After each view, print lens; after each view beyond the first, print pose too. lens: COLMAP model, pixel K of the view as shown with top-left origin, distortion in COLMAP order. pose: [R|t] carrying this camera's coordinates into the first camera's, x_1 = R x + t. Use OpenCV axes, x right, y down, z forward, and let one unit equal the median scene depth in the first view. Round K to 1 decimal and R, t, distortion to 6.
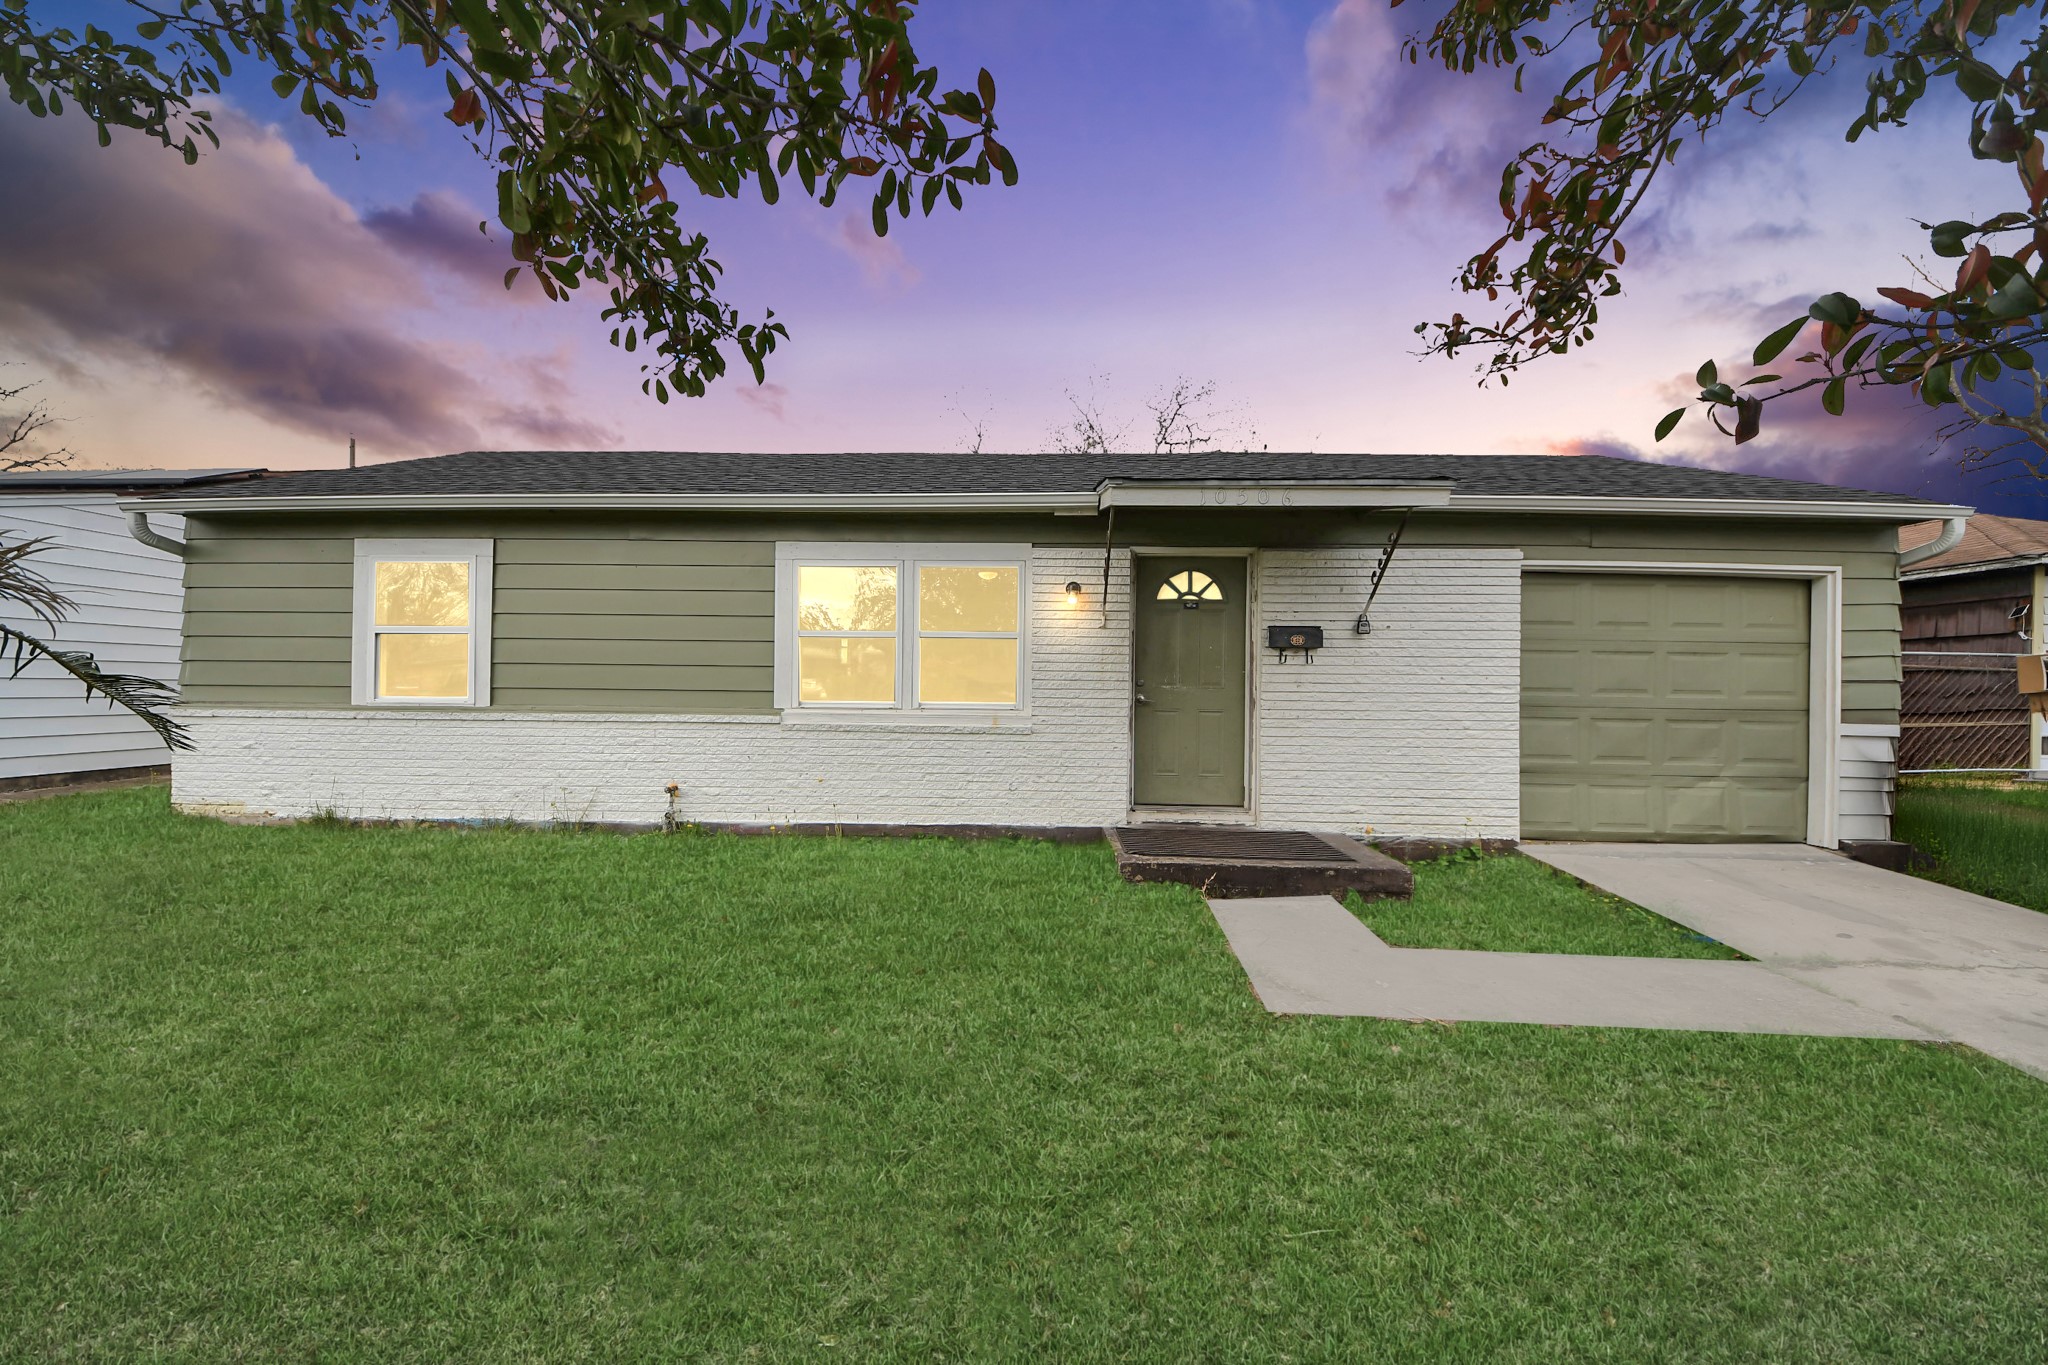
lens RADIAL K [[750.4, 0, 1024.2], [0, 750.4, 672.1], [0, 0, 1]] dist [0.046285, -0.029237]
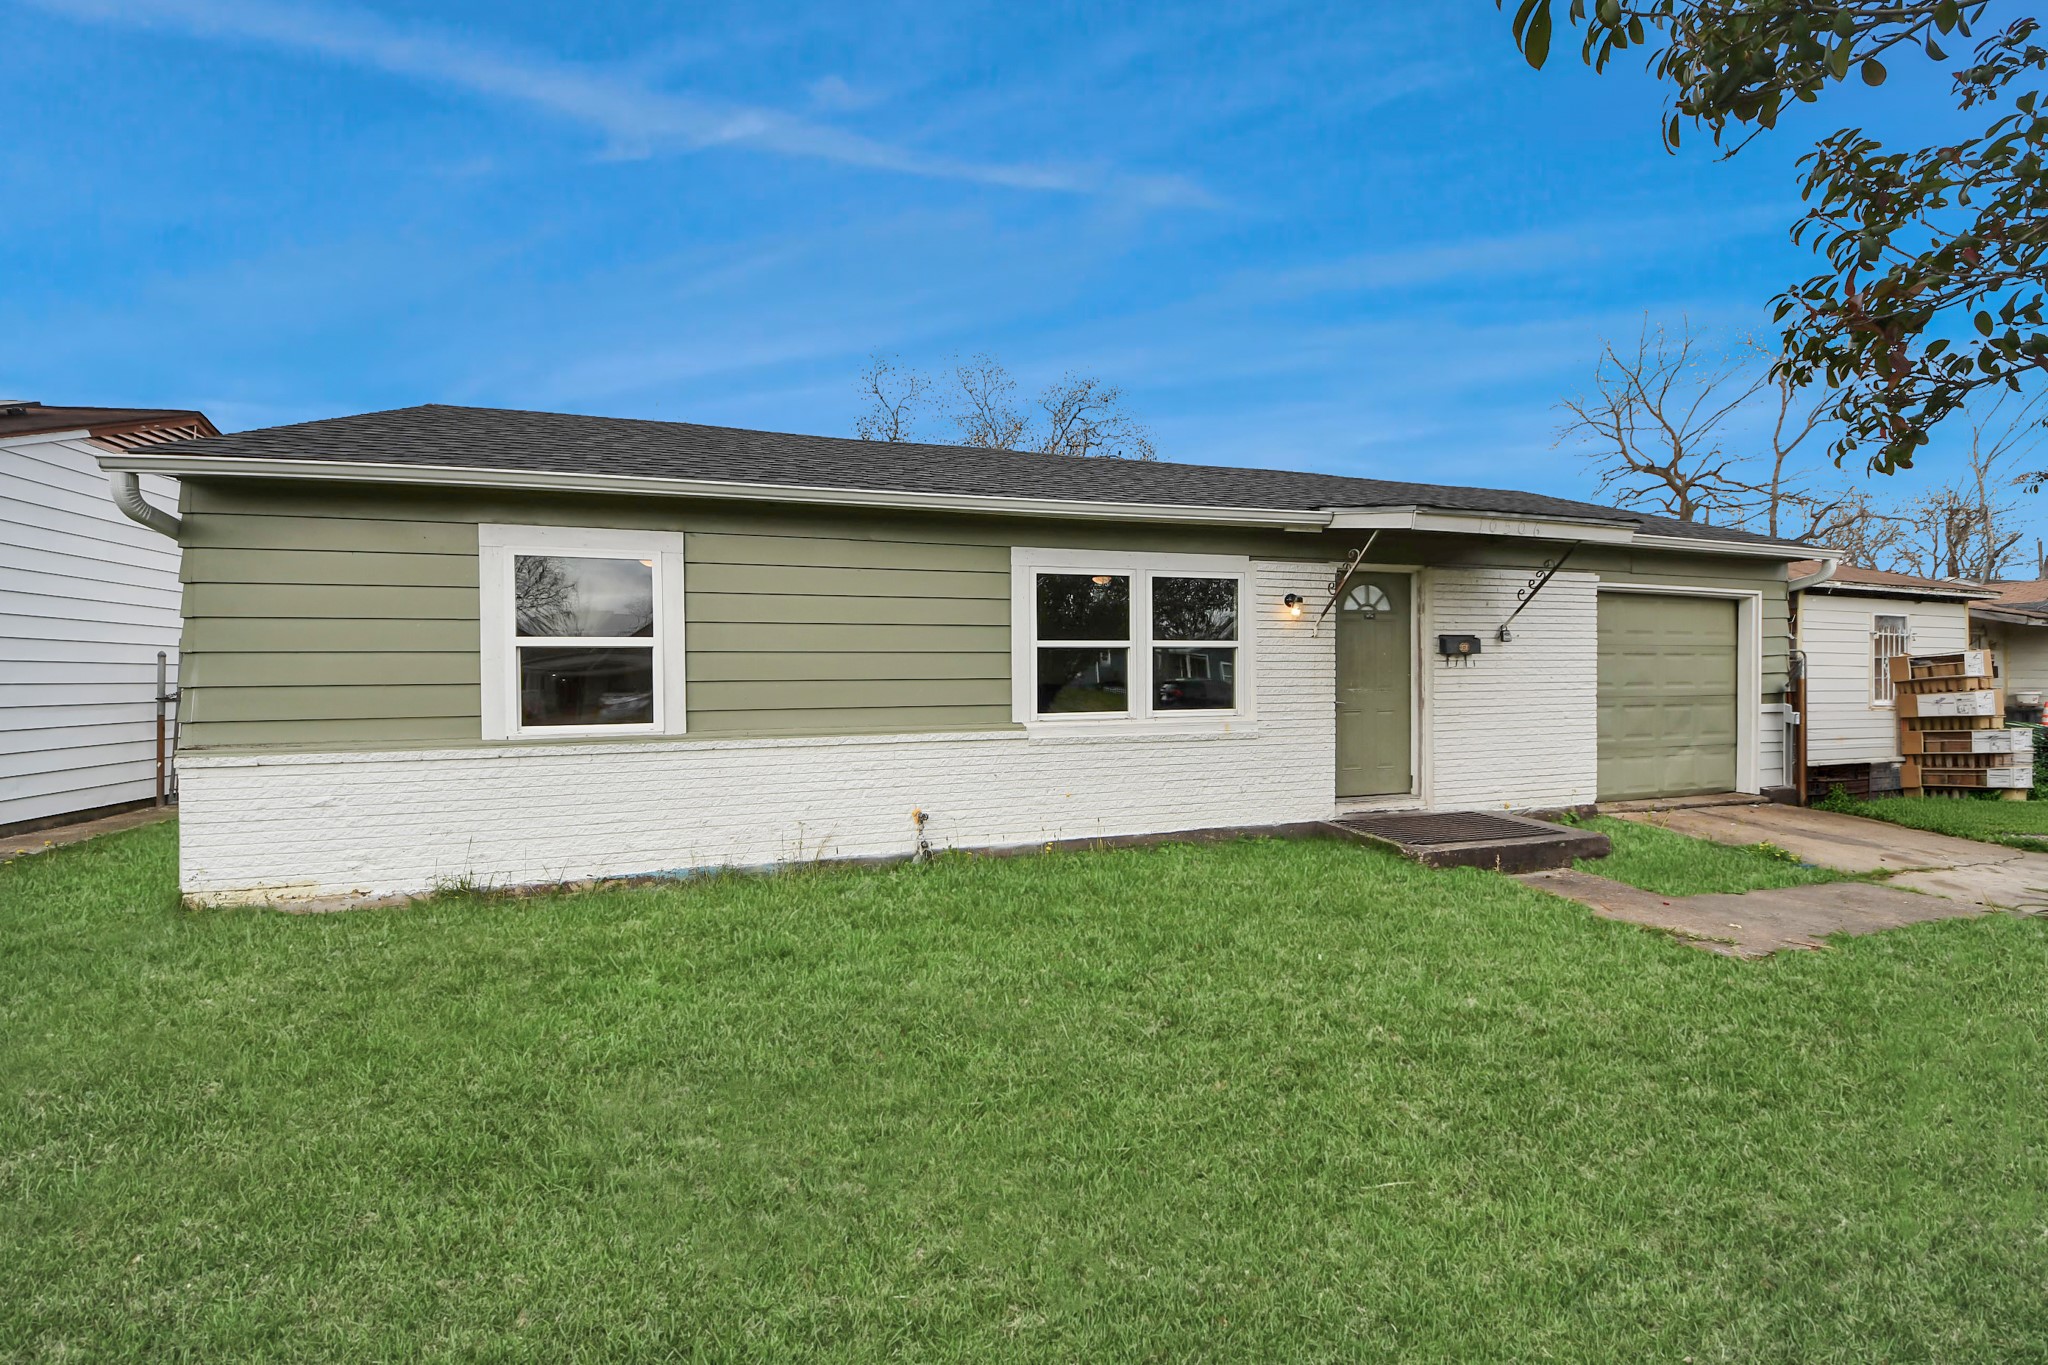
lens RADIAL K [[760.0, 0, 1014.0], [0, 760.0, 680.7], [0, 0, 1]] dist [0.045586, -0.027186]
pose [[0.947381, -0.022239, 0.319334, -0.646148], [0.014659, 0.999551, 0.026121, -0.030887], [-0.319772, -0.020065, 0.947282, 0.094531]]
